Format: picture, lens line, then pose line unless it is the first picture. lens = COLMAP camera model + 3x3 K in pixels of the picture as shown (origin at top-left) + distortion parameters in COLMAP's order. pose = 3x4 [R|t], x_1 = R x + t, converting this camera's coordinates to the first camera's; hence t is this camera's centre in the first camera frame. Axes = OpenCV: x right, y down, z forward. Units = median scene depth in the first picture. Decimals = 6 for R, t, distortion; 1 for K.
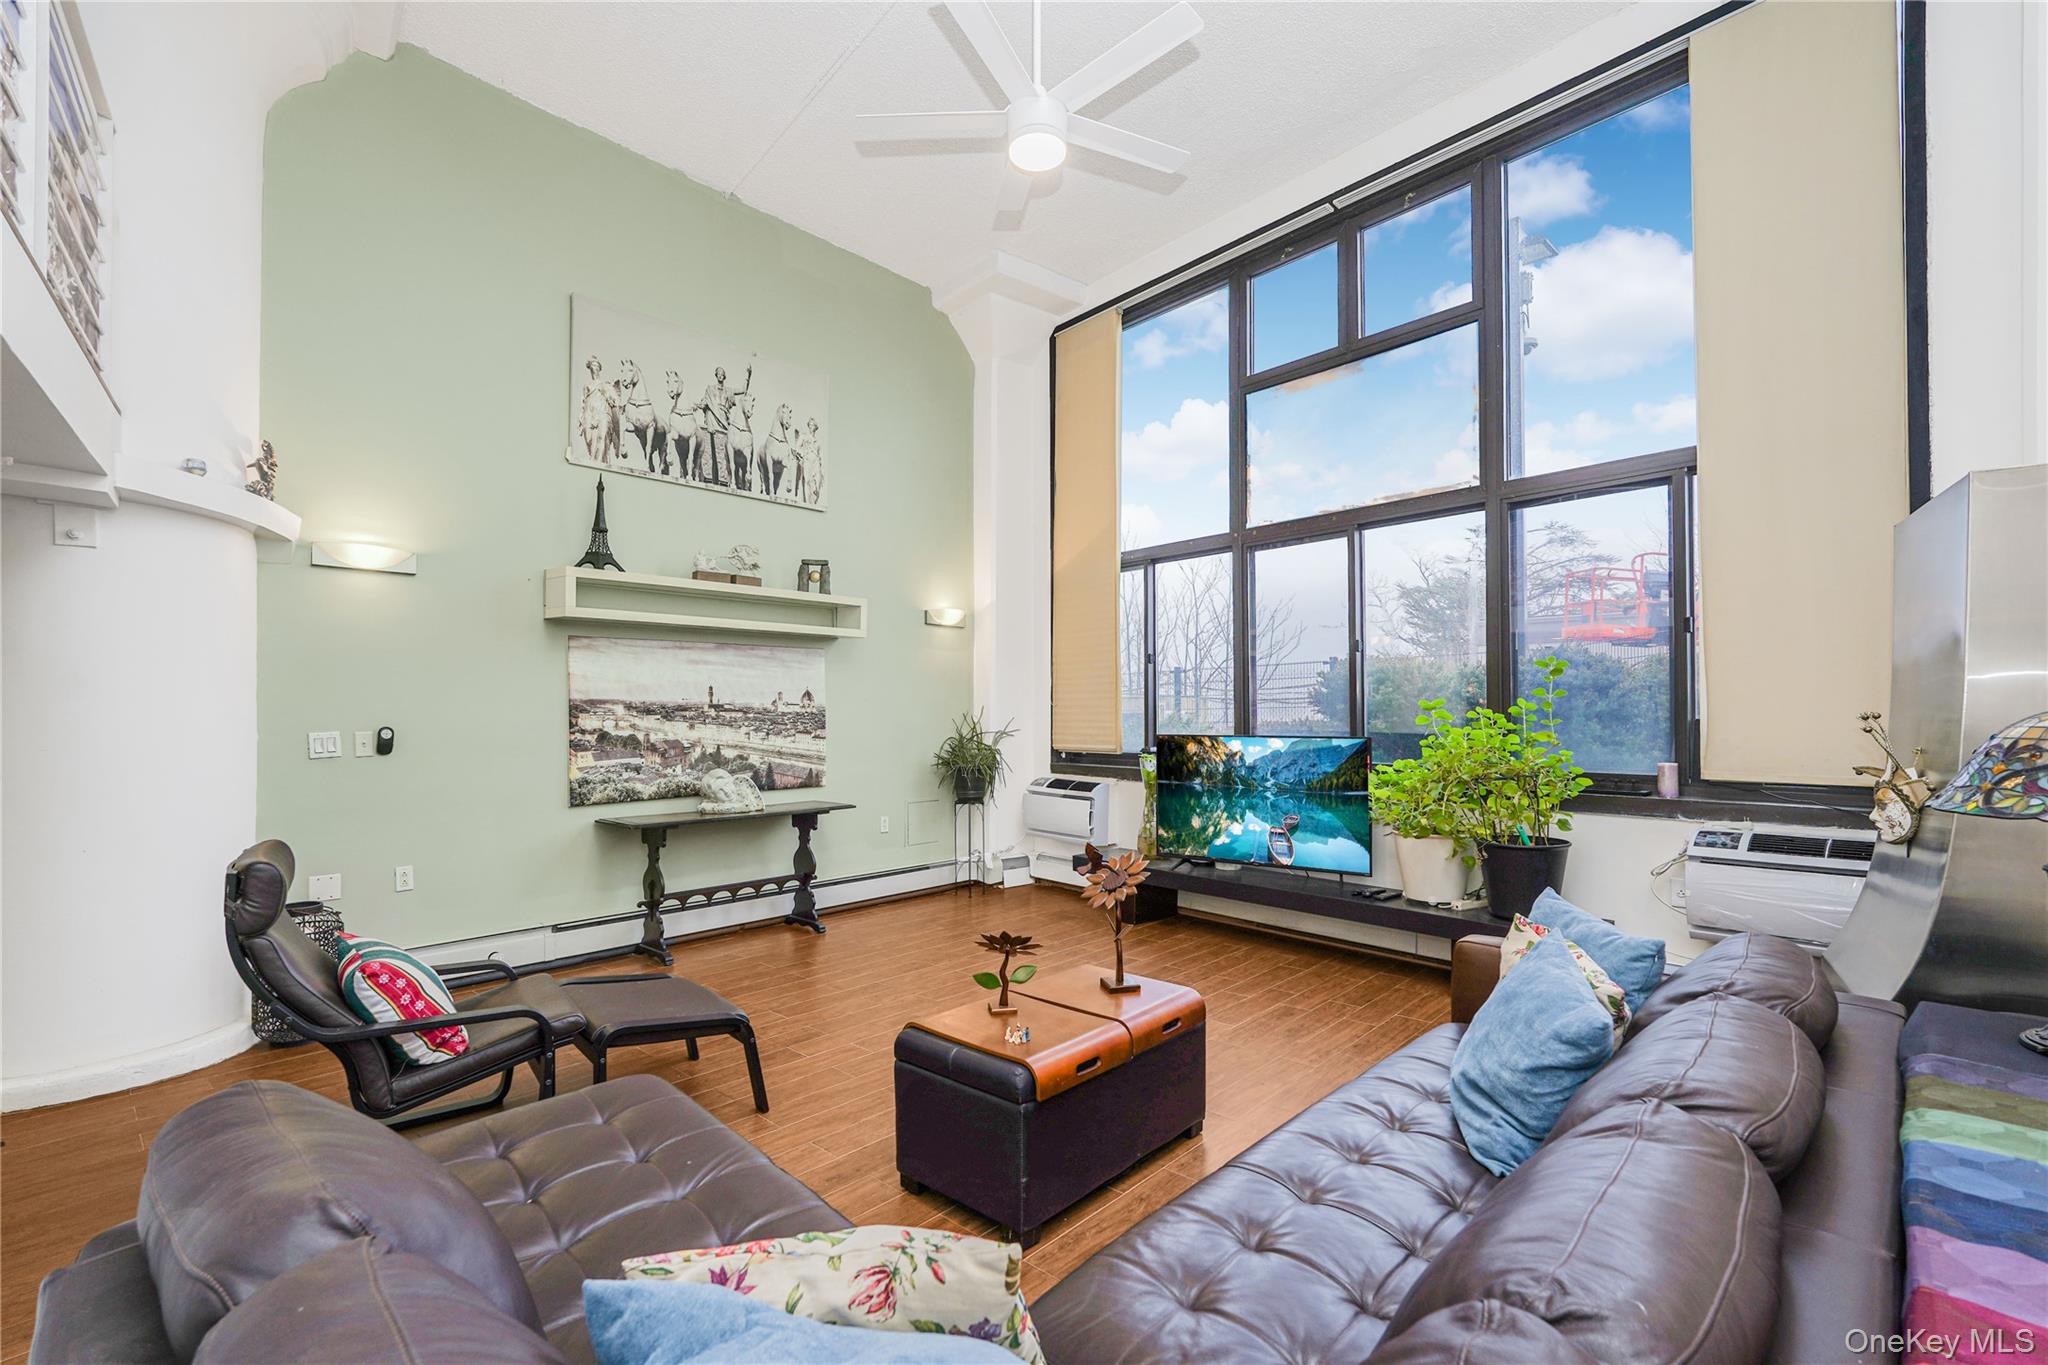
lens RADIAL K [[912.5, 0, 1032.6], [0, 912.5, 701.2], [0, 0, 1]] dist [-0.015034, 0.012376]
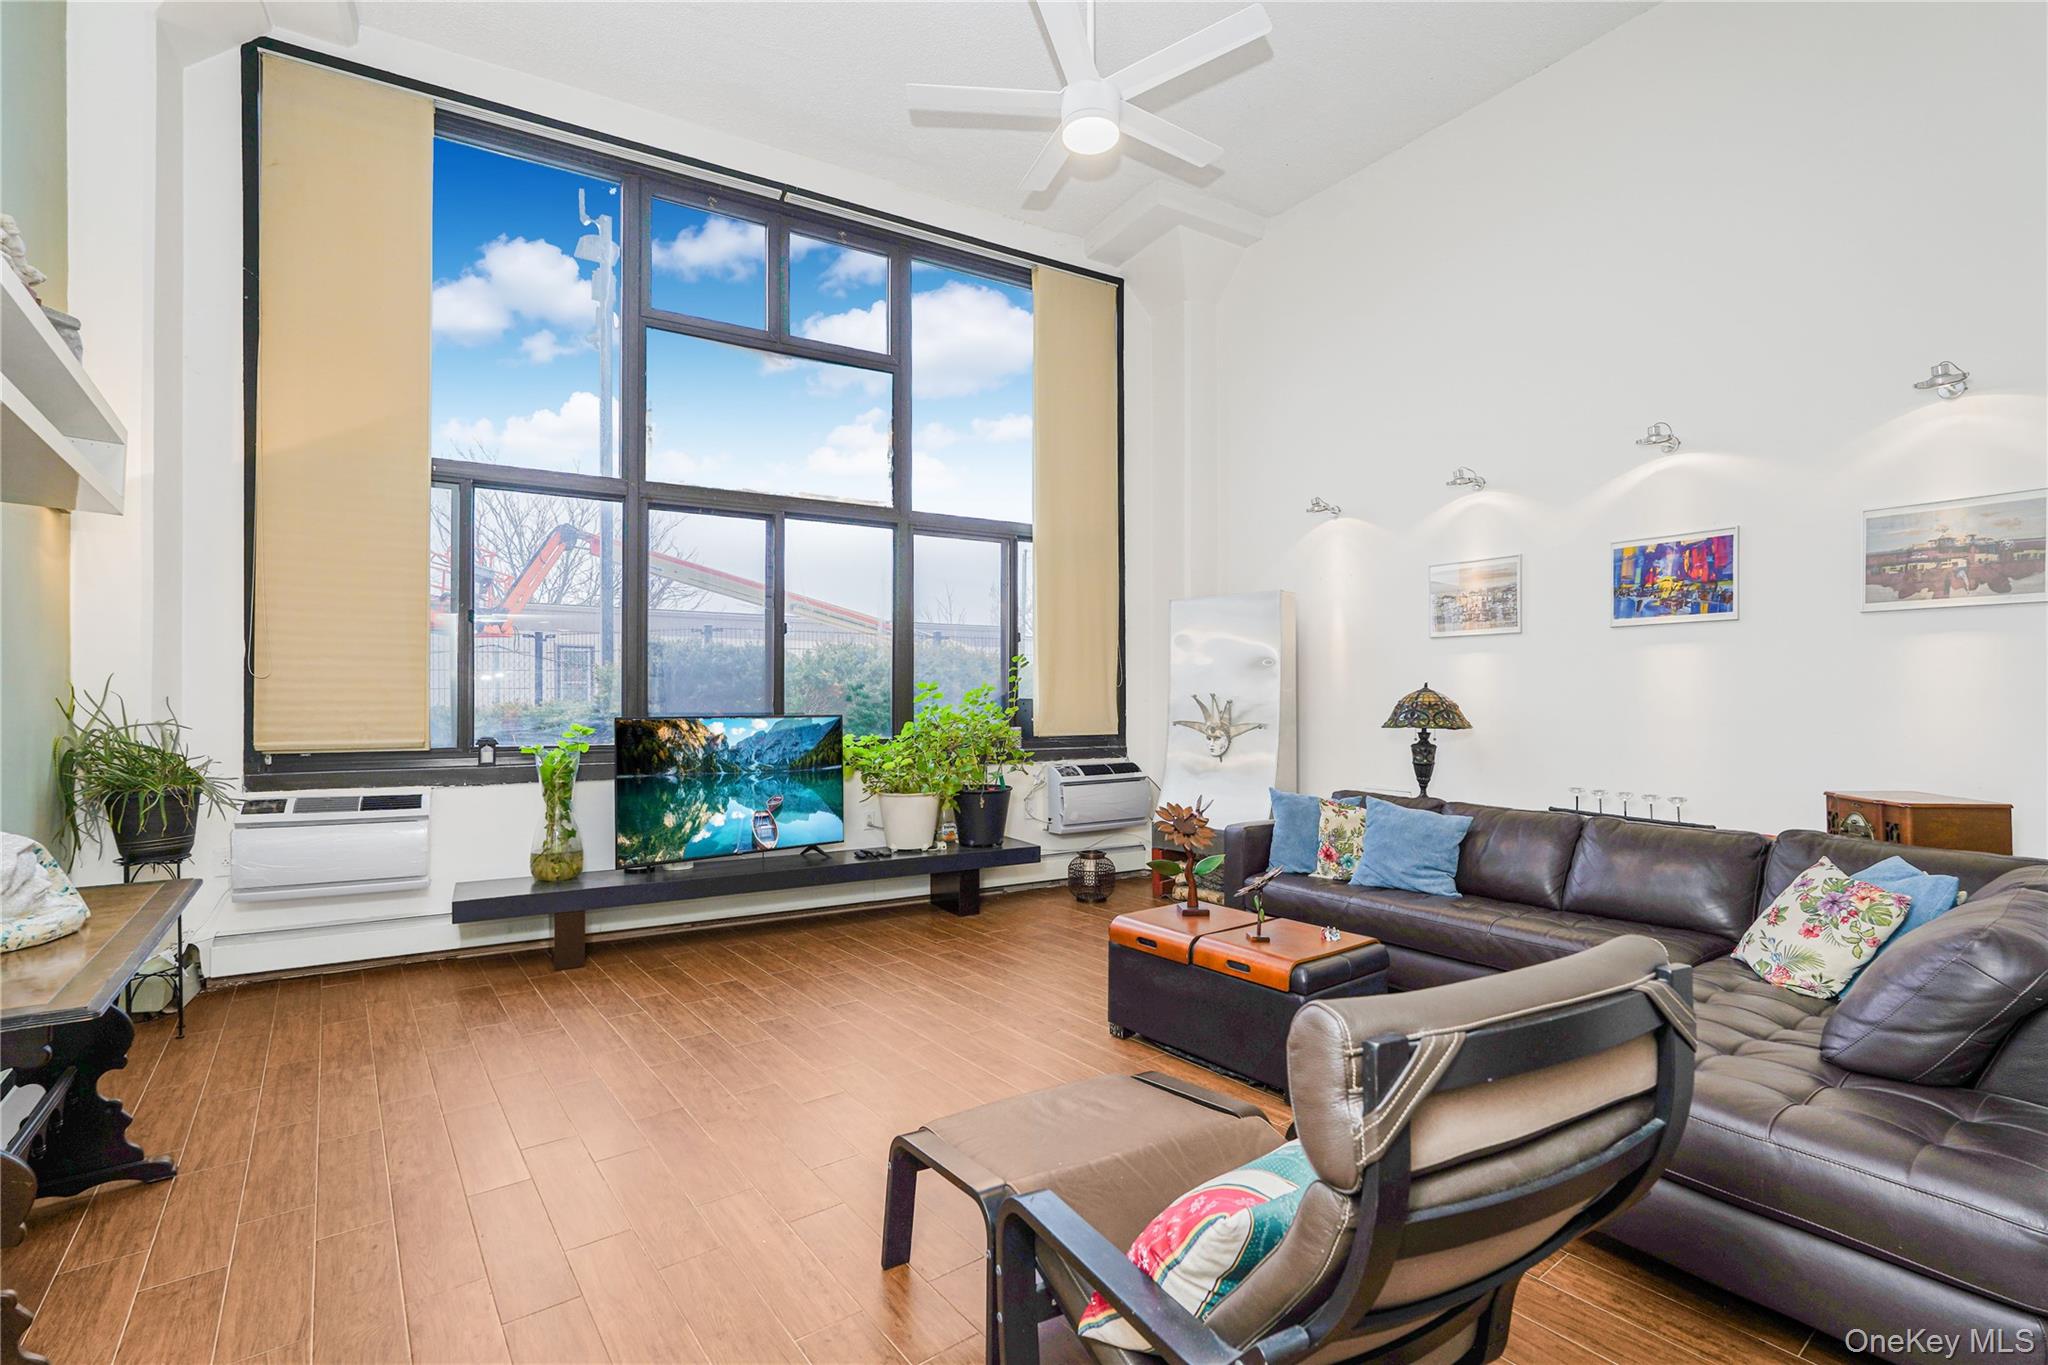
lens RADIAL K [[912.5, 0, 1032.6], [0, 912.5, 701.2], [0, 0, 1]] dist [-0.015034, 0.012376]
pose [[0.192325, 0.004122, 0.981323, -0.600470], [-0.009909, 0.999948, -0.002258, 0.020720], [-0.981281, -0.009290, 0.192356, 0.514565]]
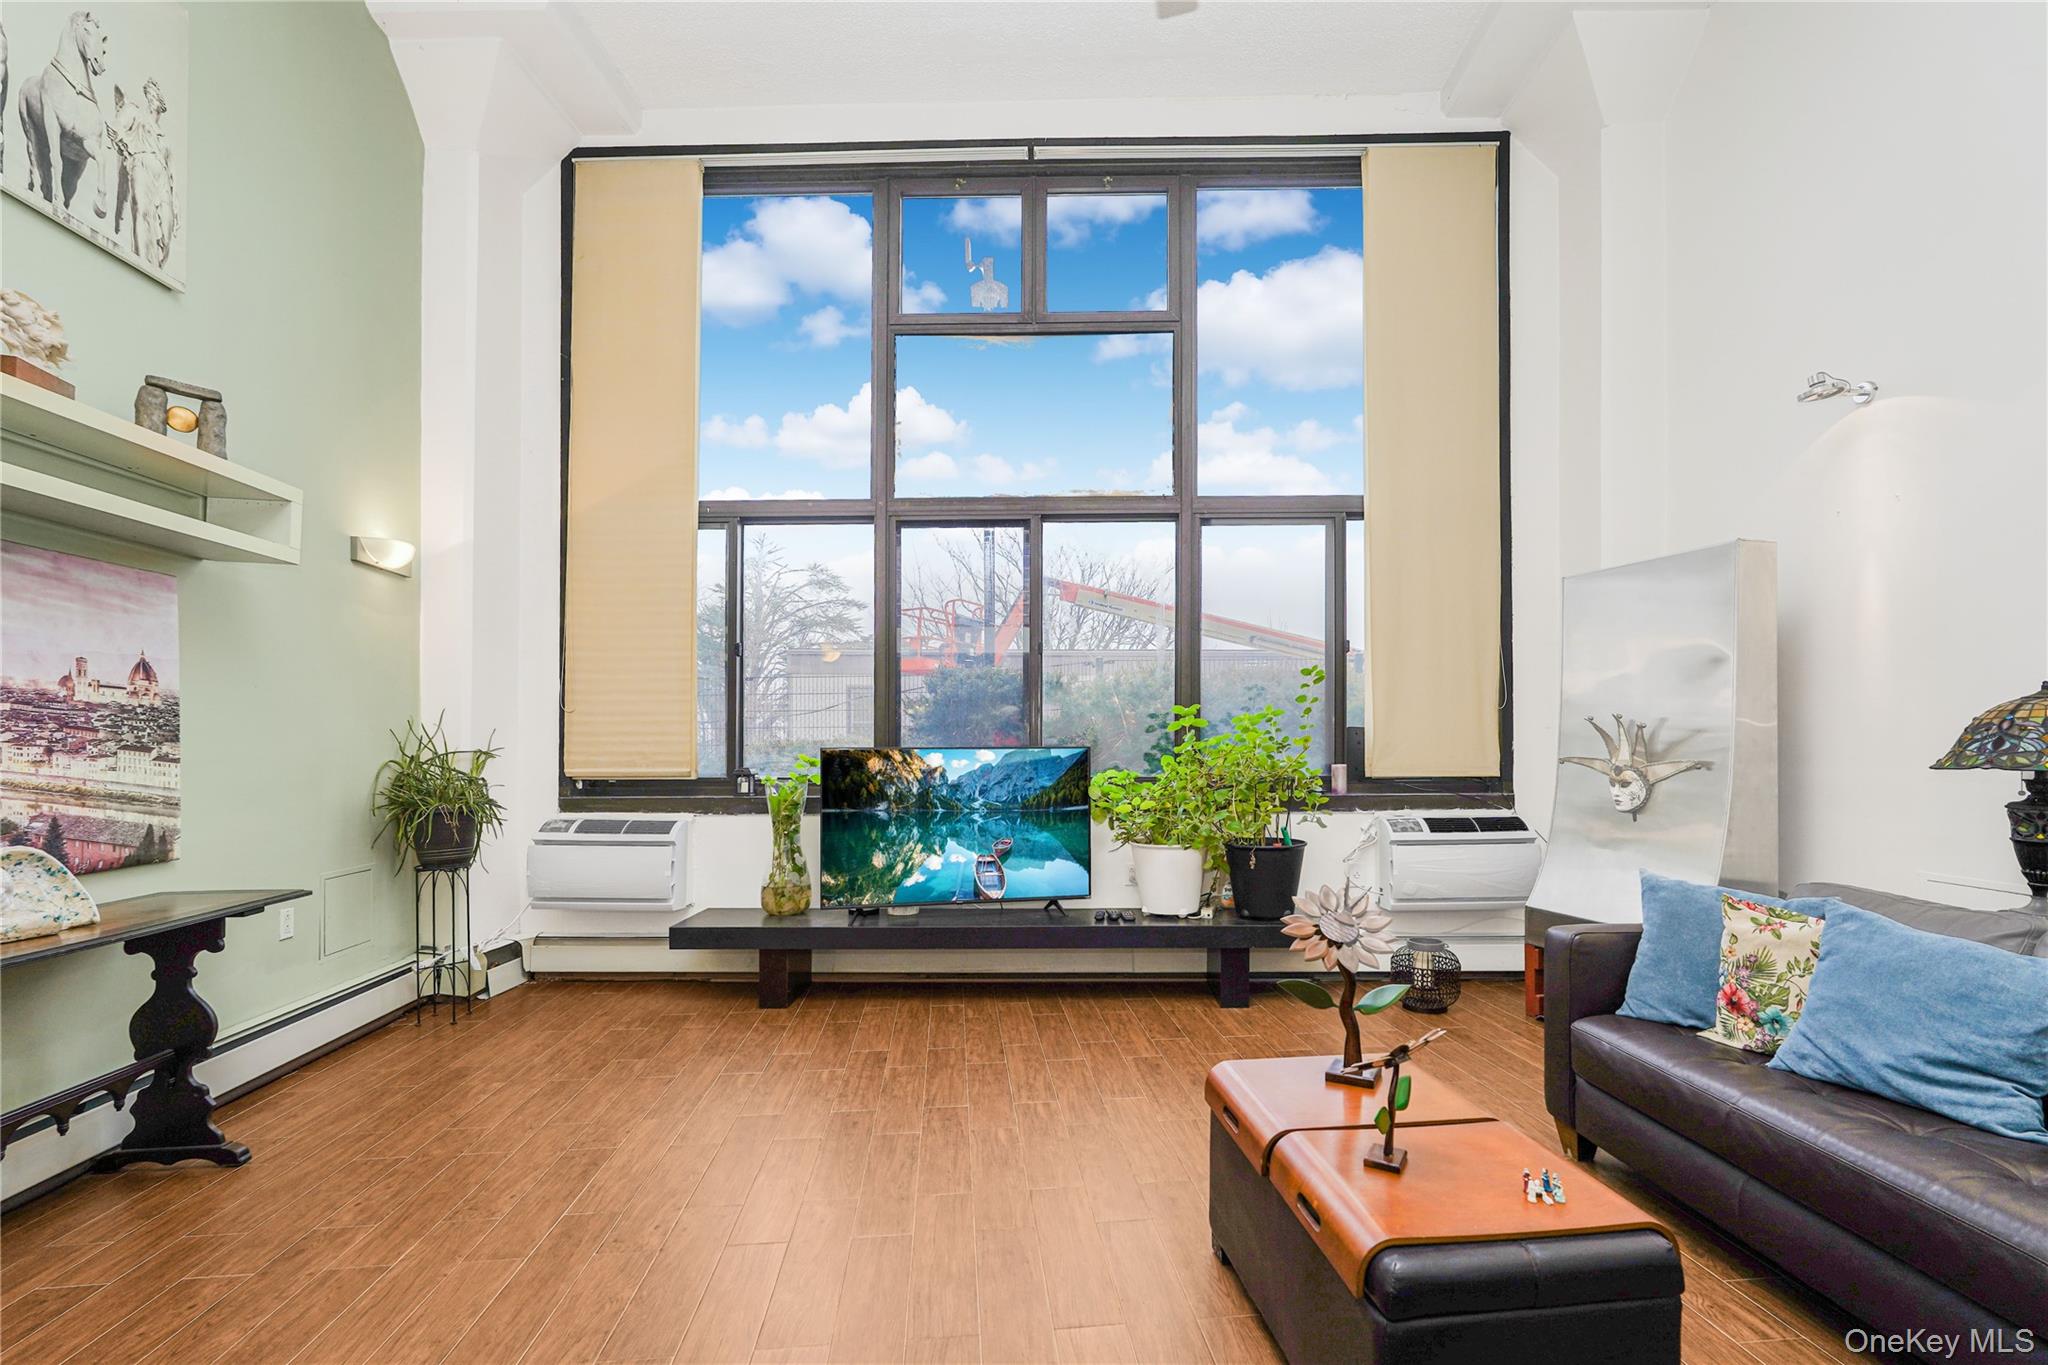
lens RADIAL K [[924.6, 0, 1062.2], [0, 924.6, 736.5], [0, 0, 1]] dist [-0.003327, 0.005263]
pose [[0.668772, 0.005912, 0.743444, -0.311340], [-0.006689, 0.999976, -0.001936, 0.028093], [-0.743438, -0.003678, 0.668795, 0.360335]]
